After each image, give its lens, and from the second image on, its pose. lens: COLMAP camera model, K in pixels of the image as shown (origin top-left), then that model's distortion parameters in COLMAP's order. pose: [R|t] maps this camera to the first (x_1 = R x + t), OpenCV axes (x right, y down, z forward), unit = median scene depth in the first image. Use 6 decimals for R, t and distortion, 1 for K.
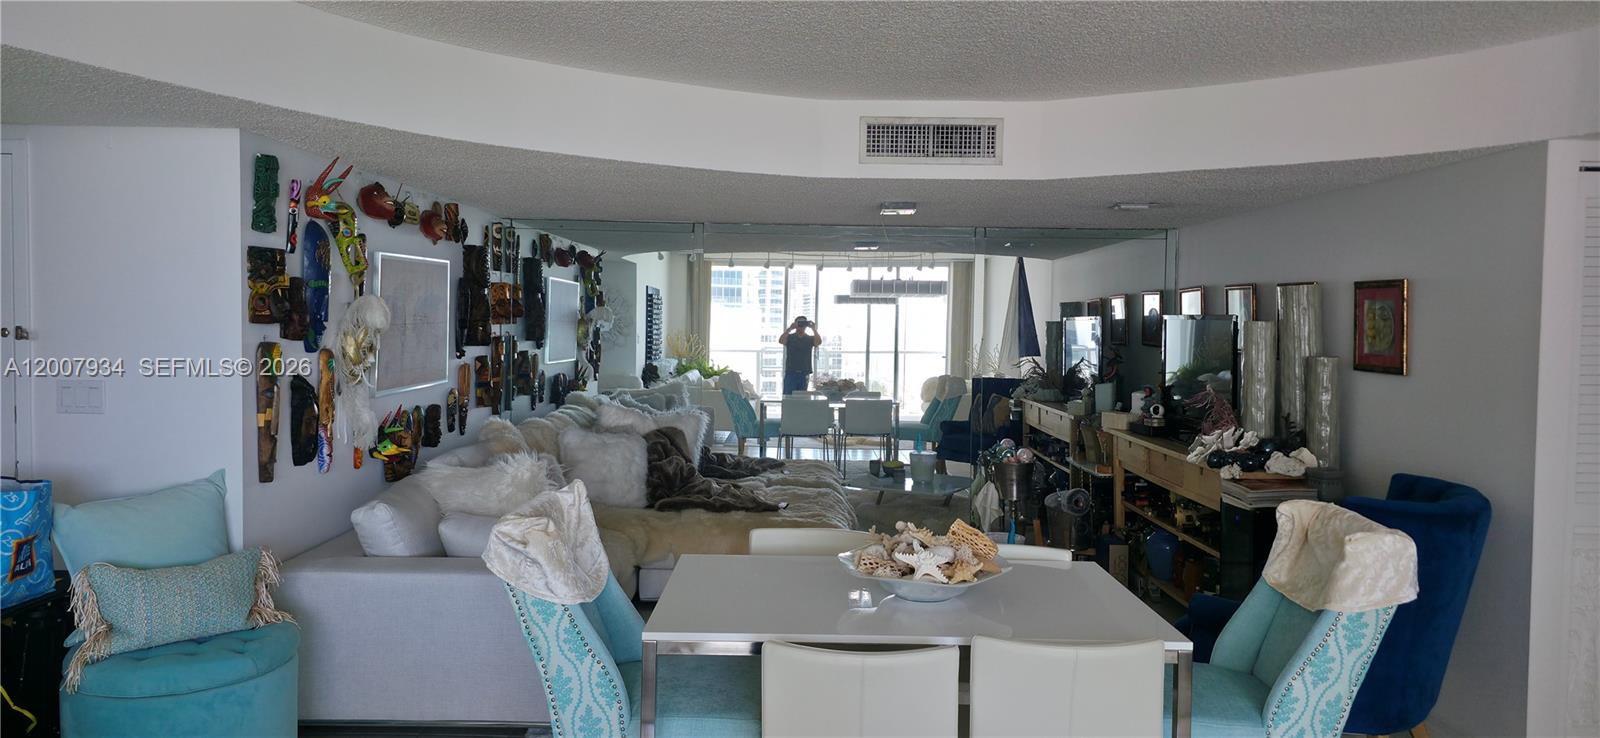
lens RADIAL K [[1044.8, 0, 812.5], [0, 1044.8, 368.6], [0, 0, 1]] dist [0.071737, -0.068745]
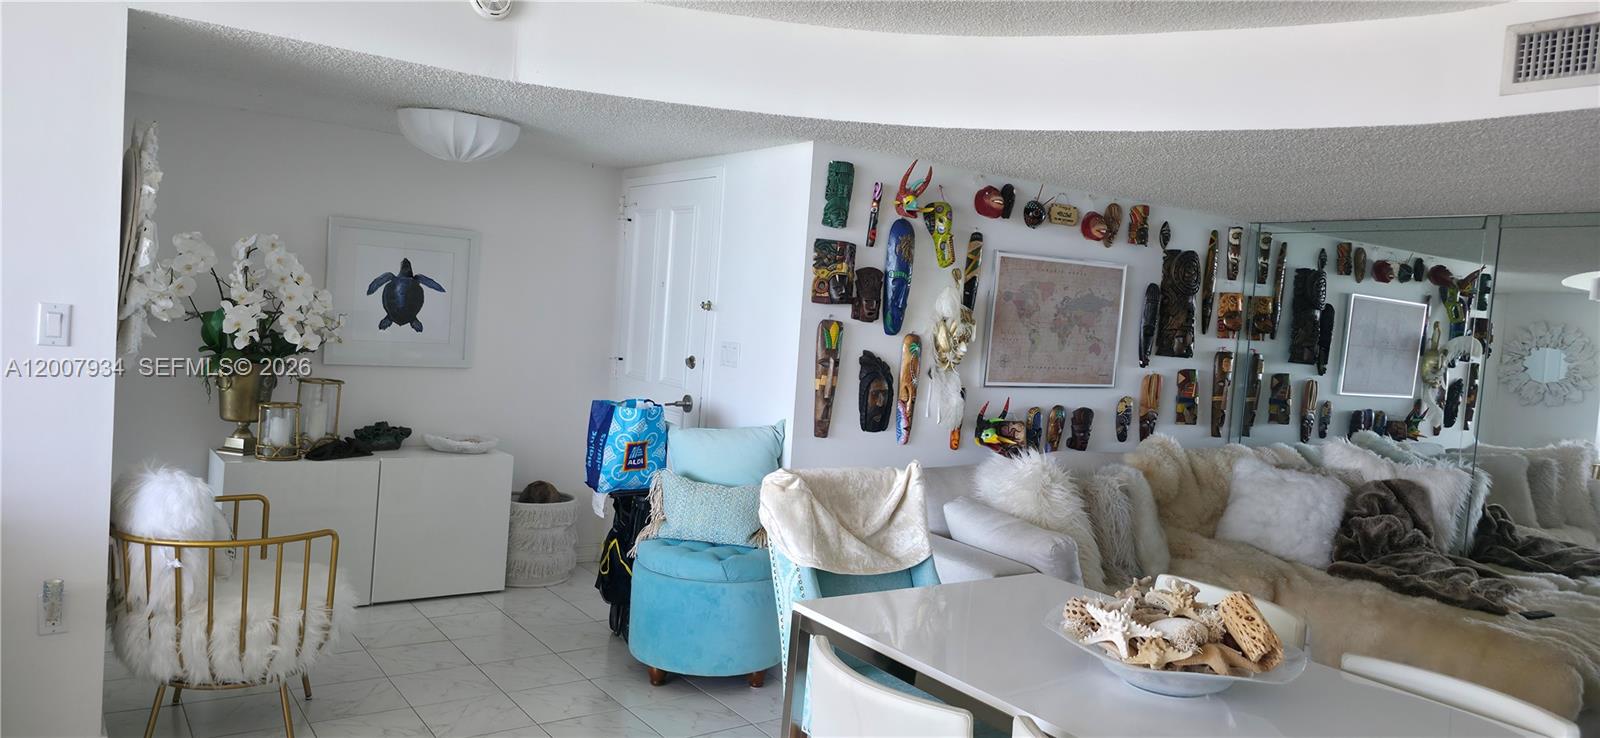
lens RADIAL K [[1044.8, 0, 784.8], [0, 1044.8, 364.7], [0, 0, 1]] dist [0.071737, -0.068745]
pose [[0.567118, 0.067043, -0.820903, 0.374483], [-0.102474, 0.994681, 0.010441, 0.015945], [0.817237, 0.078200, 0.570972, 0.263630]]
